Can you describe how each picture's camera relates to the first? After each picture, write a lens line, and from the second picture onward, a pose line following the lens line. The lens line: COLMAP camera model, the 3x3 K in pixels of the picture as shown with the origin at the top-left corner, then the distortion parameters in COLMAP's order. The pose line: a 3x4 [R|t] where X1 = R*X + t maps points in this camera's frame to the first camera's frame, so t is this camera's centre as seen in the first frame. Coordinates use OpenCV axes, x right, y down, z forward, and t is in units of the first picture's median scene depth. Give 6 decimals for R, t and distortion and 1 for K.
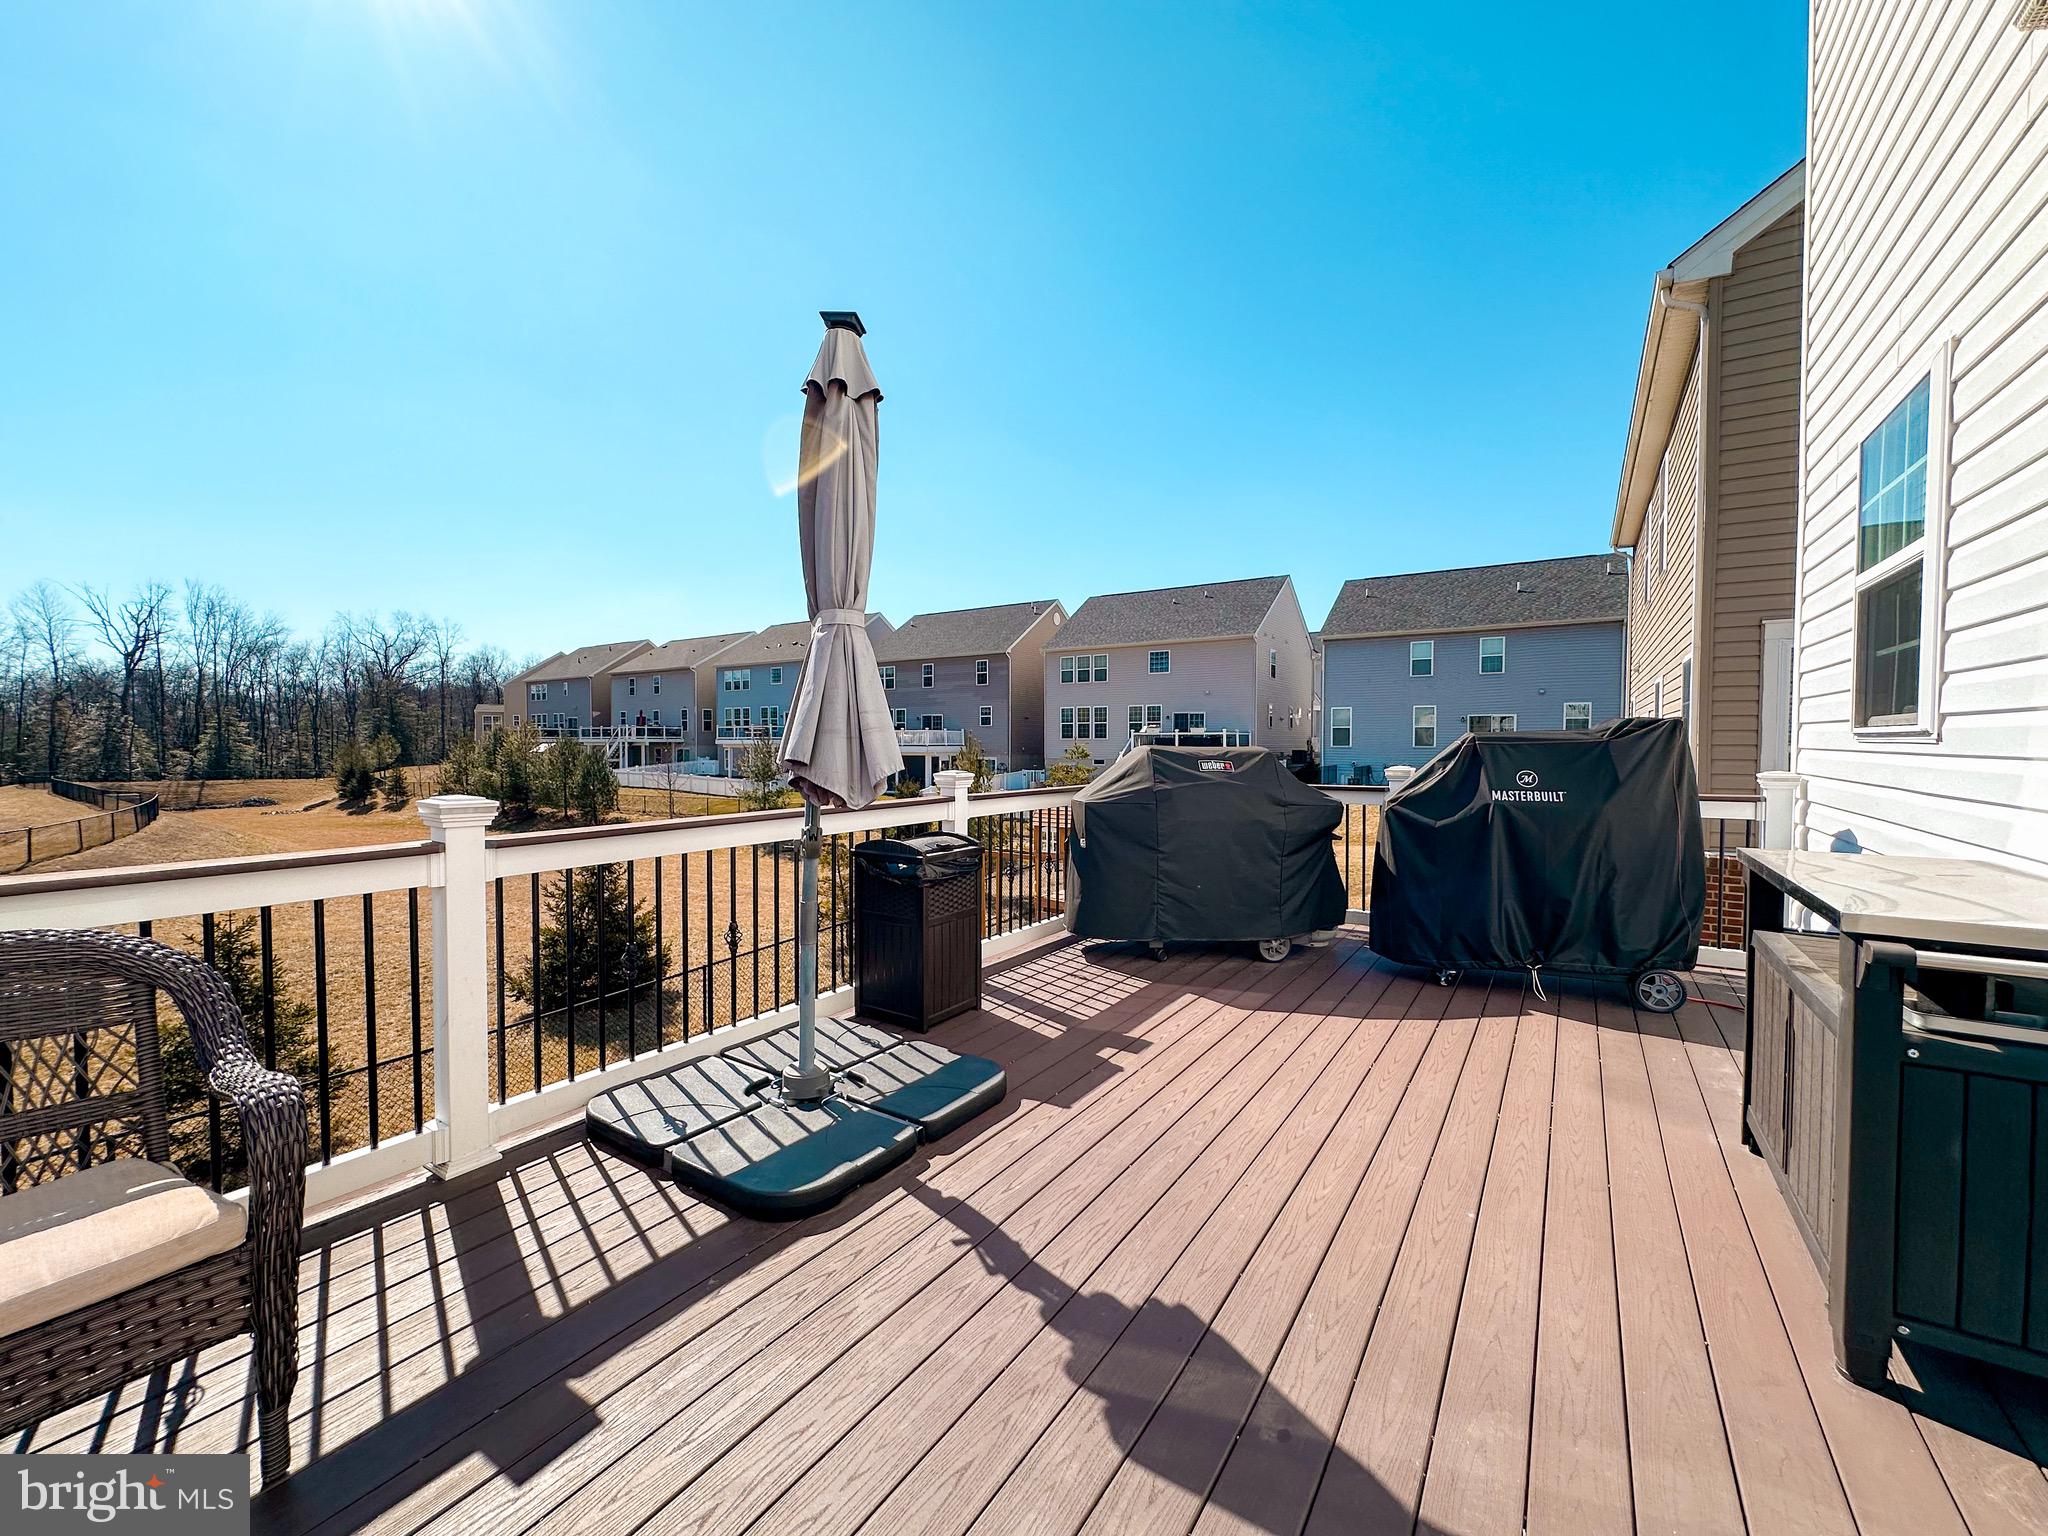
lens RADIAL K [[818.5, 0, 1027.8], [0, 818.5, 768.7], [0, 0, 1]] dist [0.000648, 0.000146]
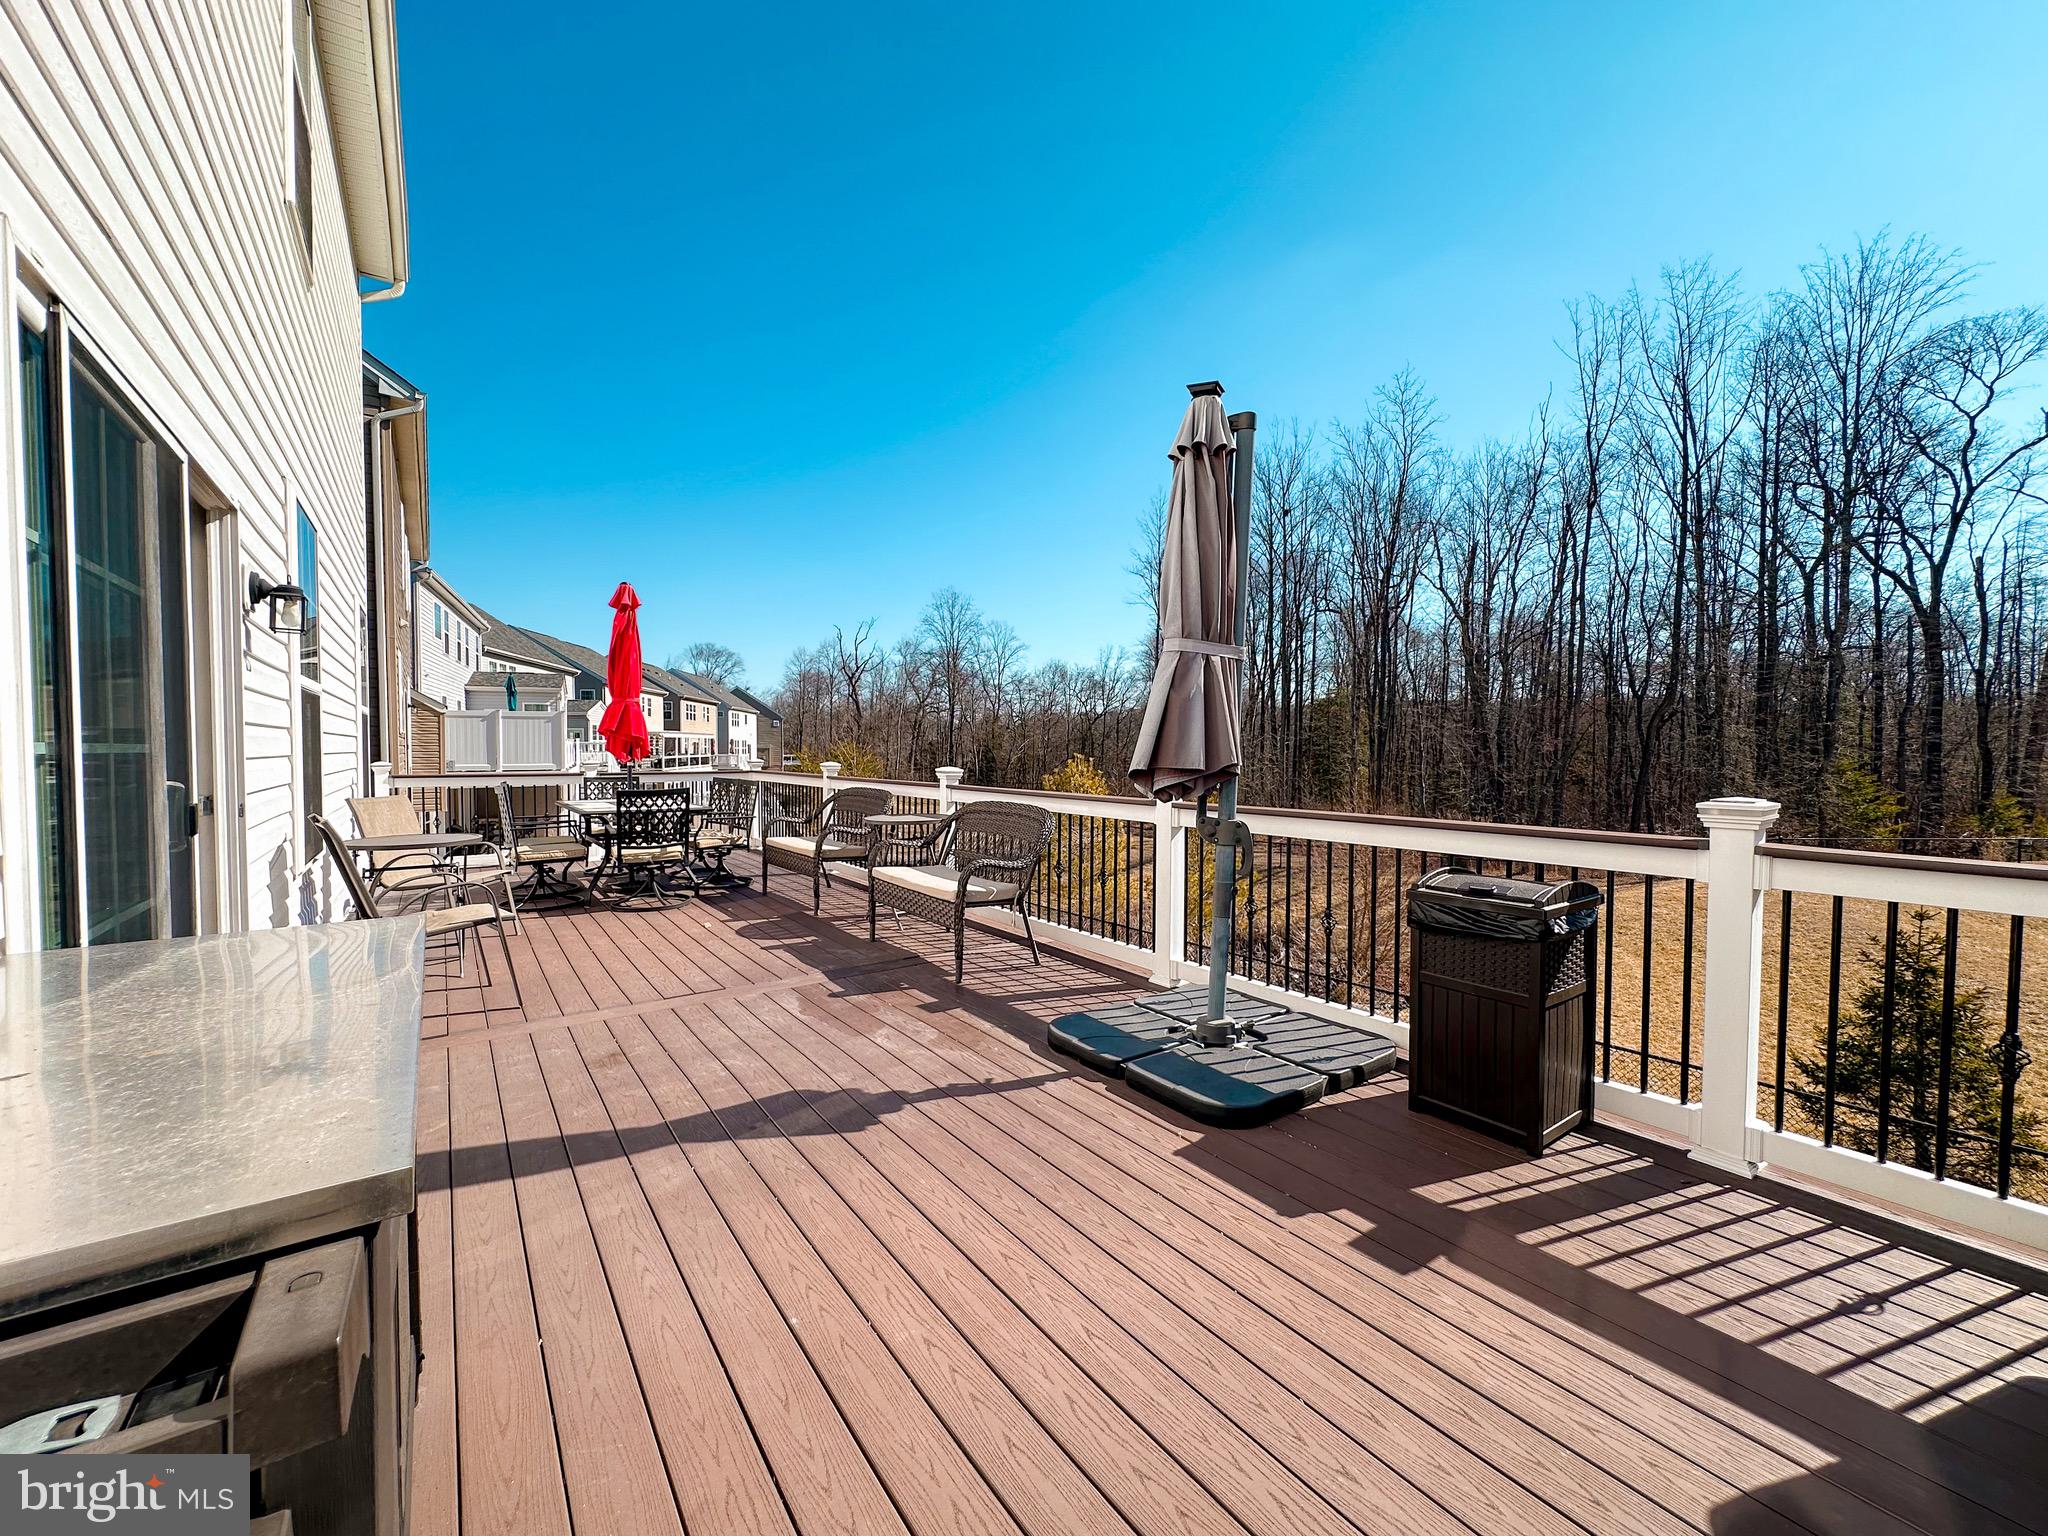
lens RADIAL K [[827.4, 0, 1026.1], [0, 827.4, 764.2], [0, 0, 1]] dist [-0.000621, 0.000423]
pose [[-0.355739, 0.018813, -0.934396, 0.828397], [-0.029924, 0.999055, 0.031508, -0.031444], [0.934106, 0.039169, -0.354840, 1.007636]]
